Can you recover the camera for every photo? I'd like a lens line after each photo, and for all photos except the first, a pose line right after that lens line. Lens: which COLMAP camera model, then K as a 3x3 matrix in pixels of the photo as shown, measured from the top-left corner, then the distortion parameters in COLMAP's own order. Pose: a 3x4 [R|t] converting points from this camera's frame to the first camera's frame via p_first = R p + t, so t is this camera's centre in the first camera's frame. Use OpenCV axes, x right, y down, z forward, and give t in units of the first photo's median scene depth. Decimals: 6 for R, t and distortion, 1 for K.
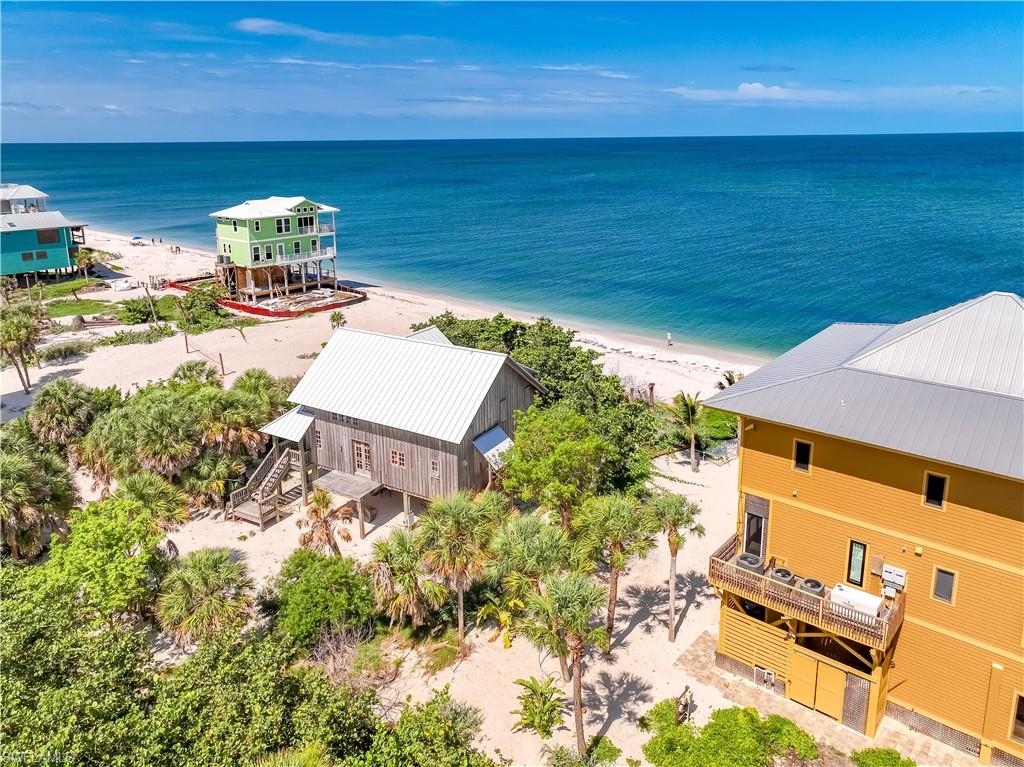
lens RADIAL K [[743.1, 0, 517.0], [0, 743.1, 313.5], [0, 0, 1]] dist [-0.000978, 0.009318]
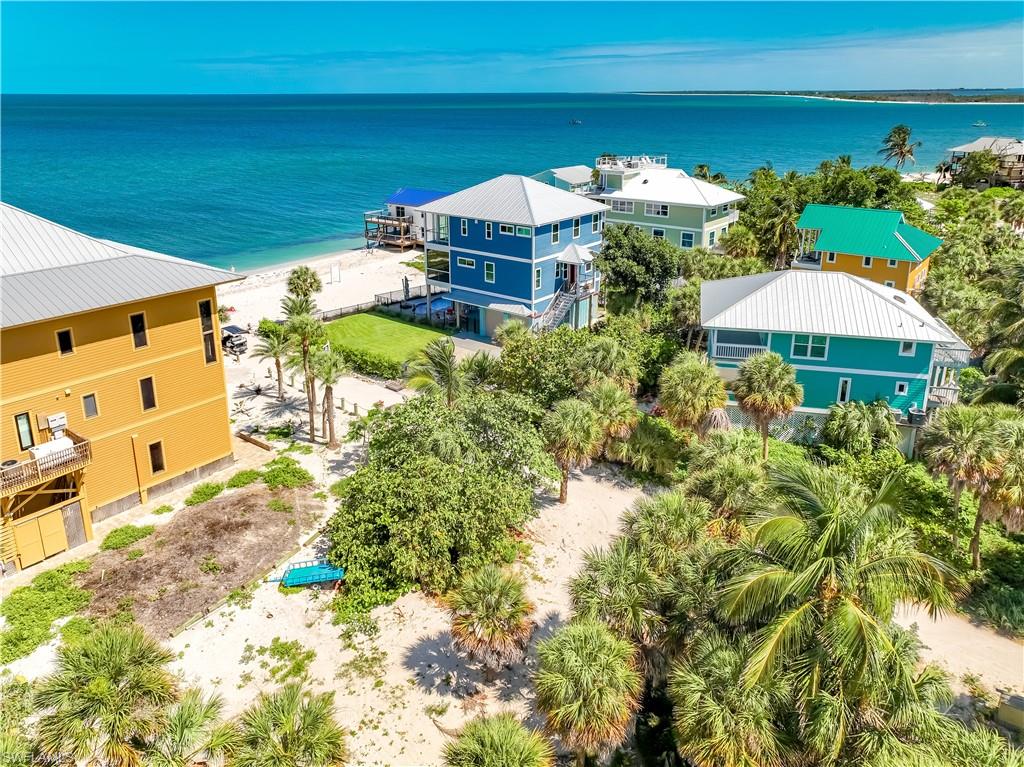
lens RADIAL K [[749.6, 0, 507.0], [0, 749.6, 298.2], [0, 0, 1]] dist [-0.001607, 0.008528]
pose [[-0.029259, -0.255149, 0.966459, -0.414049], [0.229189, 0.939402, 0.254944, -0.001363], [-0.972942, 0.228961, 0.030991, 0.084487]]
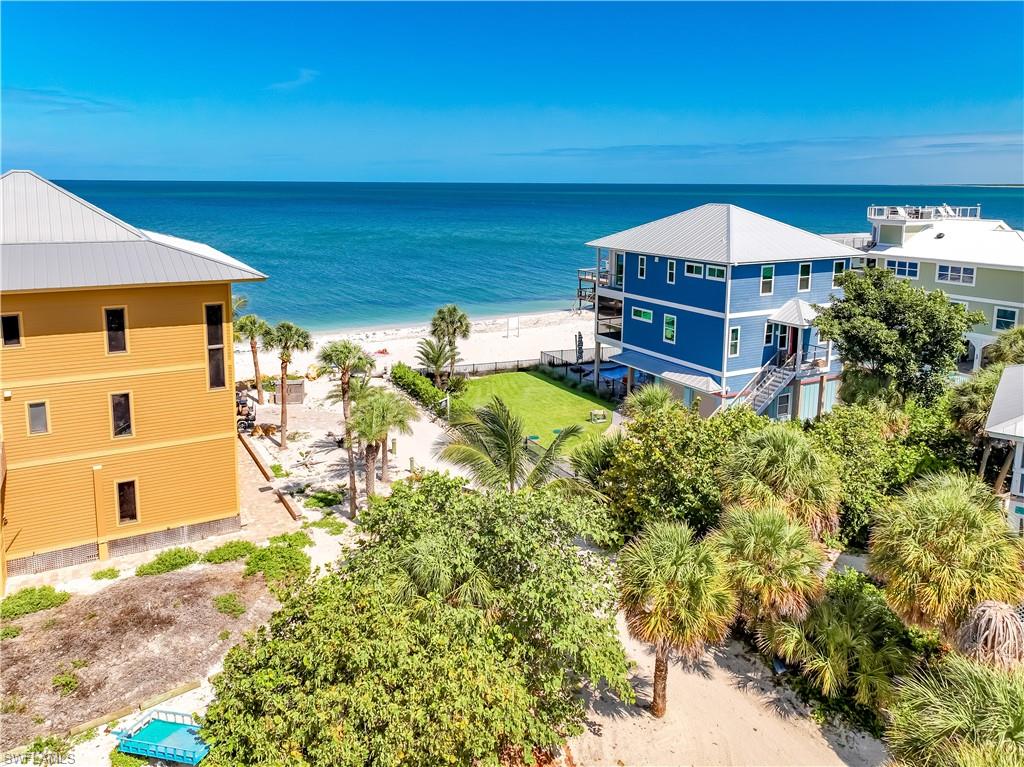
lens RADIAL K [[756.0, 0, 488.2], [0, 756.0, 290.6], [0, 0, 1]] dist [-0.000567, 0.008267]
pose [[0.364822, -0.120385, 0.923262, -0.097379], [0.199915, 0.978607, 0.048606, 0.144918], [-0.909362, 0.166841, 0.381085, -0.022144]]
